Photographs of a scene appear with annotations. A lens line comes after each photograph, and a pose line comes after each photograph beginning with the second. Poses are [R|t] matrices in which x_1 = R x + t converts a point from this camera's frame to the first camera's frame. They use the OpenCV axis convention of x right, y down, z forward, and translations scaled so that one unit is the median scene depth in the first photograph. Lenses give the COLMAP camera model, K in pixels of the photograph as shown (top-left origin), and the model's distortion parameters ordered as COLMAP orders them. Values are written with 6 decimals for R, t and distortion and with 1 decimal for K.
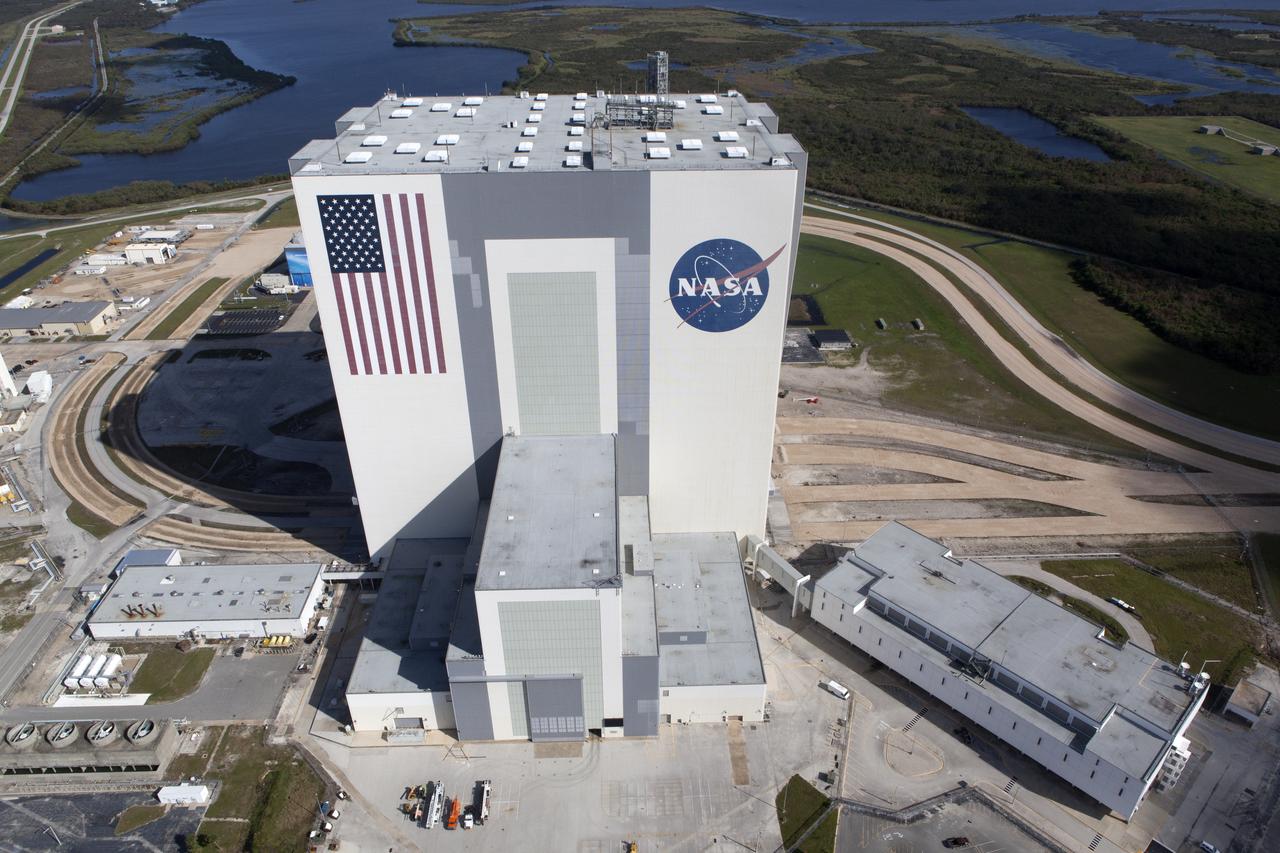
lens RADIAL K [[862.8, 0, 630.3], [0, 862.8, 427.4], [0, 0, 1]] dist [-0.025918, 0.013775]
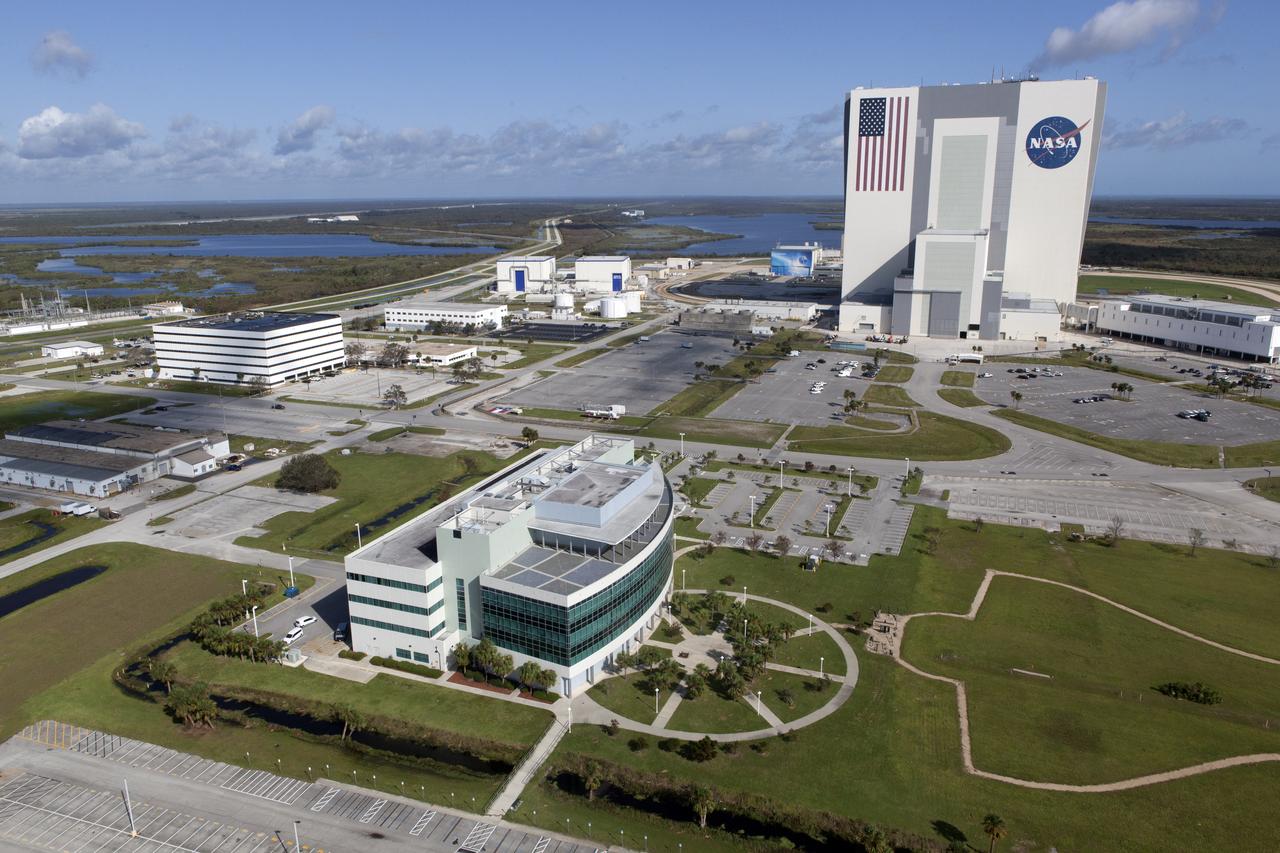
lens RADIAL K [[901.0, 0, 632.0], [0, 901.0, 426.2], [0, 0, 1]] dist [-0.024026, 0.006104]
pose [[0.916973, 0.099167, -0.386428, 0.076587], [-0.204897, 0.948169, -0.242886, 1.181688], [0.342313, 0.301898, 0.889764, -0.991483]]
